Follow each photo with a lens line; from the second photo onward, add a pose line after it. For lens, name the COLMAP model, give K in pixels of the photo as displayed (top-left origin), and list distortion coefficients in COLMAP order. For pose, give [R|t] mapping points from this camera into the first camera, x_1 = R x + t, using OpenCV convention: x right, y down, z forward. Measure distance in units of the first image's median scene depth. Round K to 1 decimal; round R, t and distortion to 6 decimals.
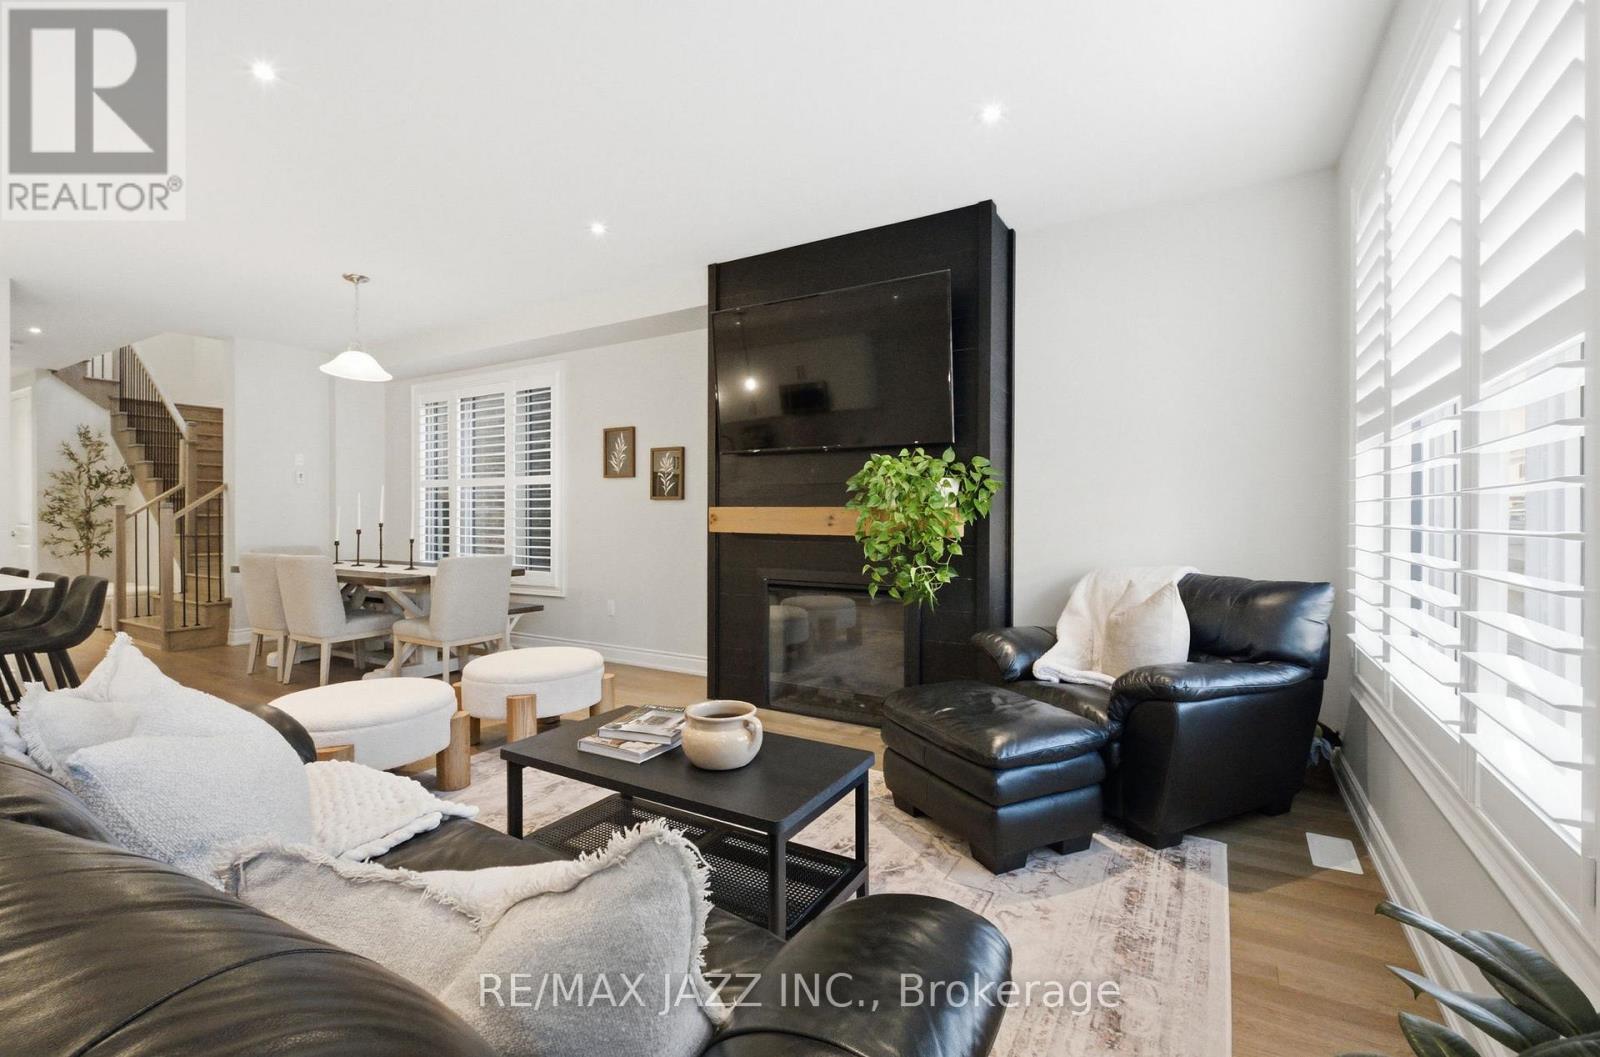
lens RADIAL K [[712.9, 0, 801.0], [0, 712.9, 520.3], [0, 0, 1]] dist [0.009895, -0.007643]
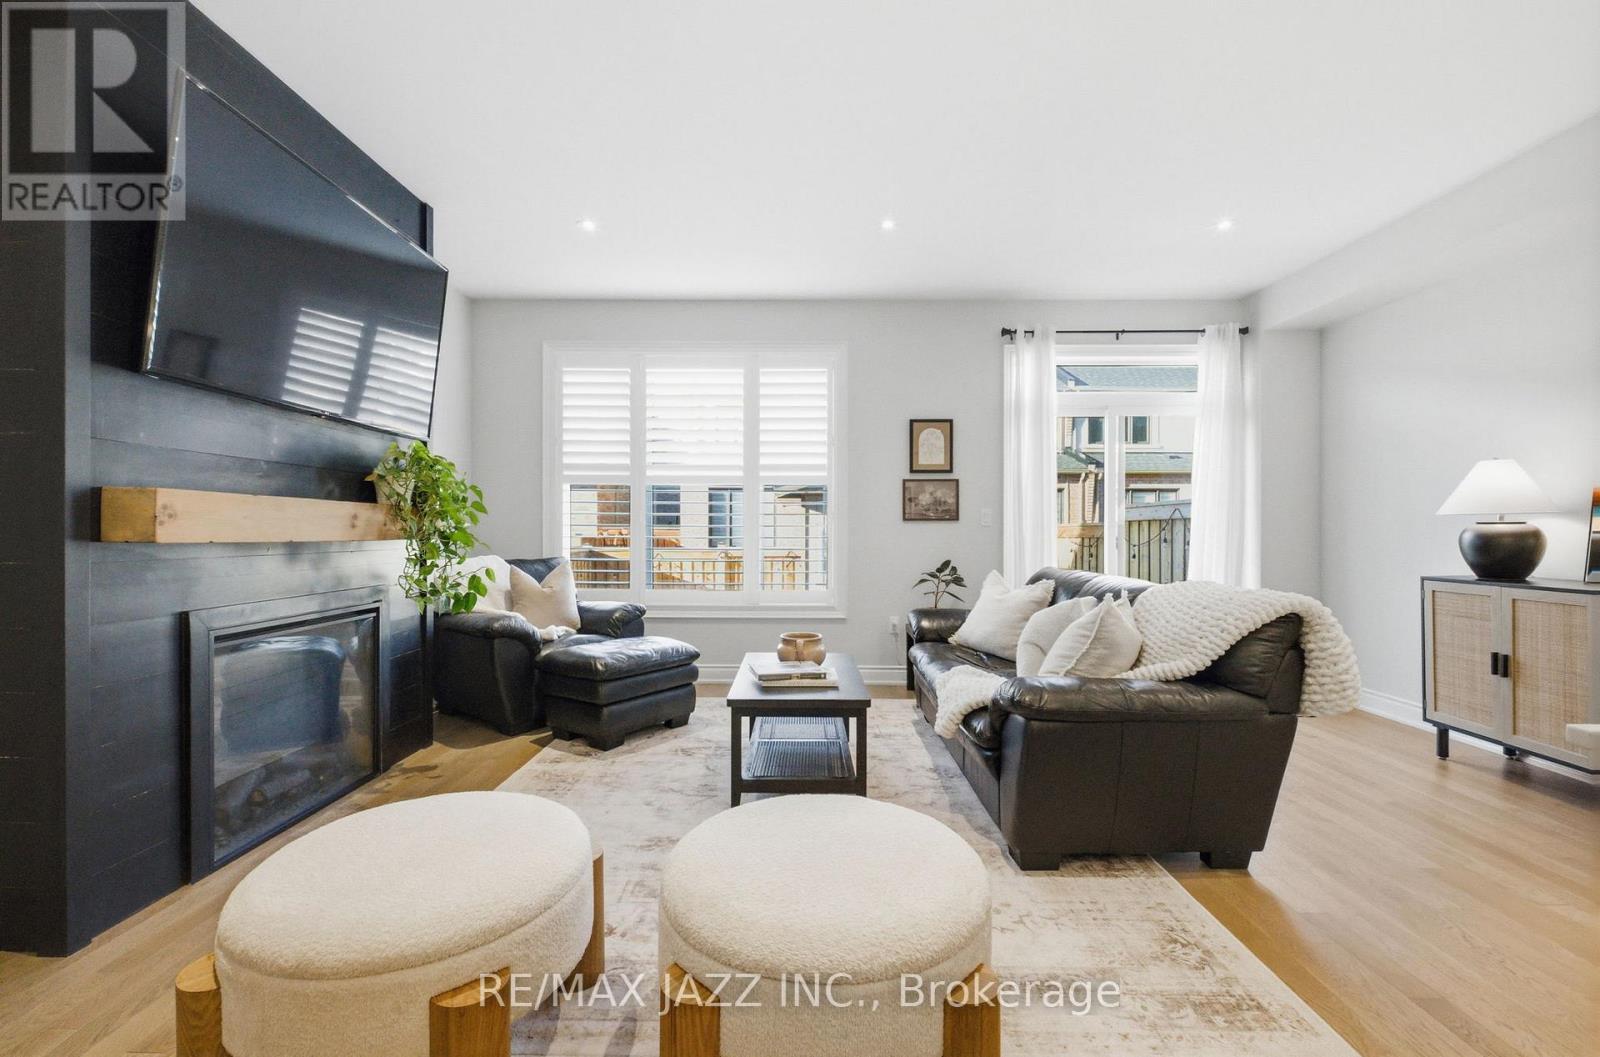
lens RADIAL K [[695.6, 0, 796.9], [0, 695.6, 528.7], [0, 0, 1]] dist [0.006491, -0.006181]
pose [[-0.507515, -0.000985, 0.861642, -0.463658], [0.001106, 0.999998, 0.001794, 0.004447], [-0.861642, 0.001864, -0.507513, 0.566862]]
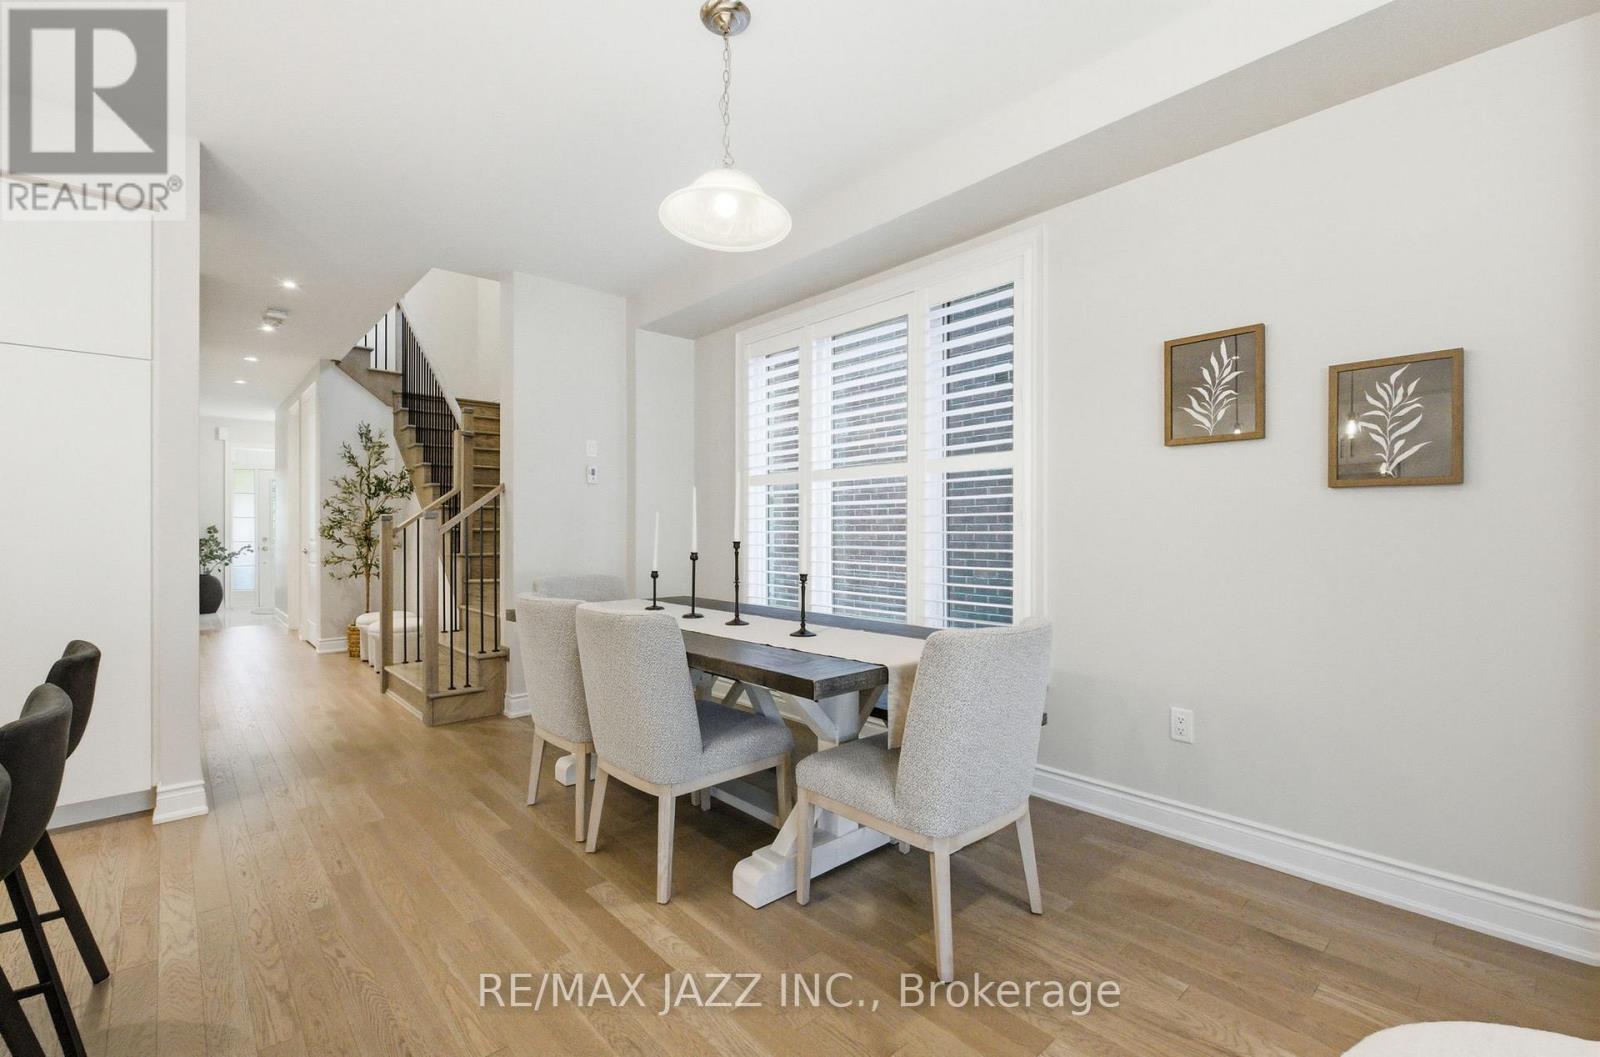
lens RADIAL K [[695.6, 0, 796.9], [0, 695.6, 528.7], [0, 0, 1]] dist [0.006491, -0.006181]
pose [[0.957603, -0.003709, -0.288066, -0.317071], [0.001779, 0.999974, -0.006962, -0.001687], [0.288085, 0.006155, 0.957585, 0.411165]]
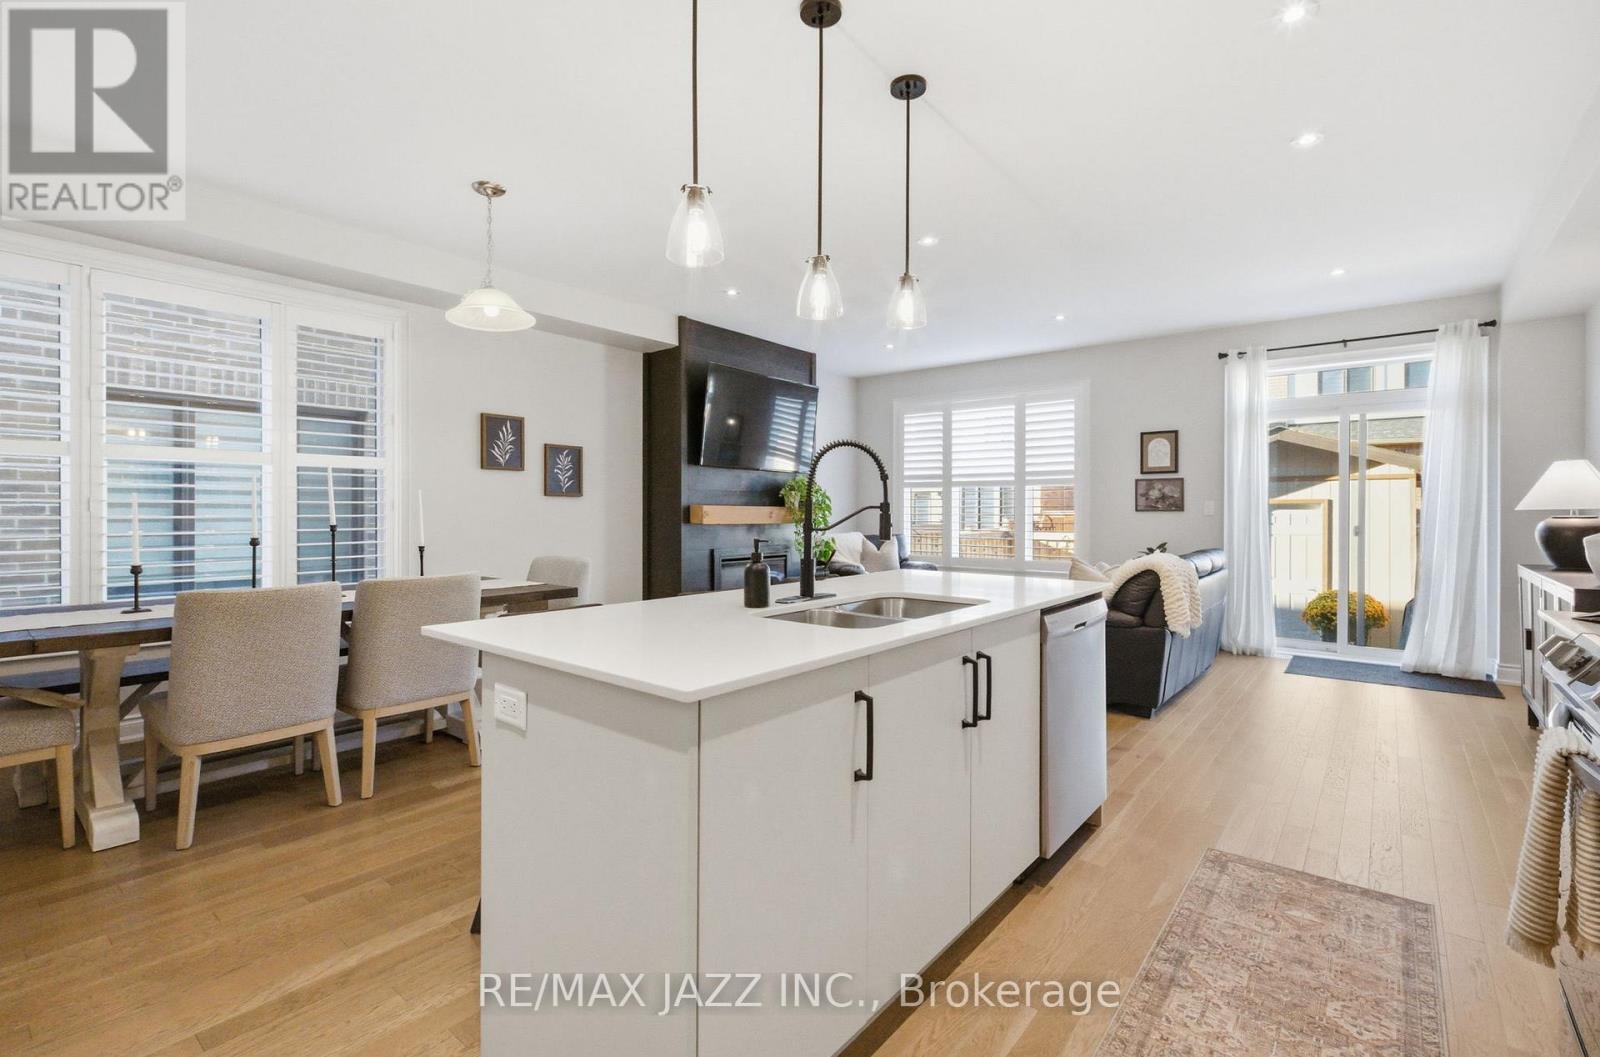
lens RADIAL K [[712.9, 0, 801.0], [0, 712.9, 520.3], [0, 0, 1]] dist [0.009895, -0.007643]
pose [[0.132511, -0.014513, 0.991075, -0.922134], [0.004167, 0.999892, 0.014085, -0.005951], [-0.991173, 0.002263, 0.132557, 0.416545]]
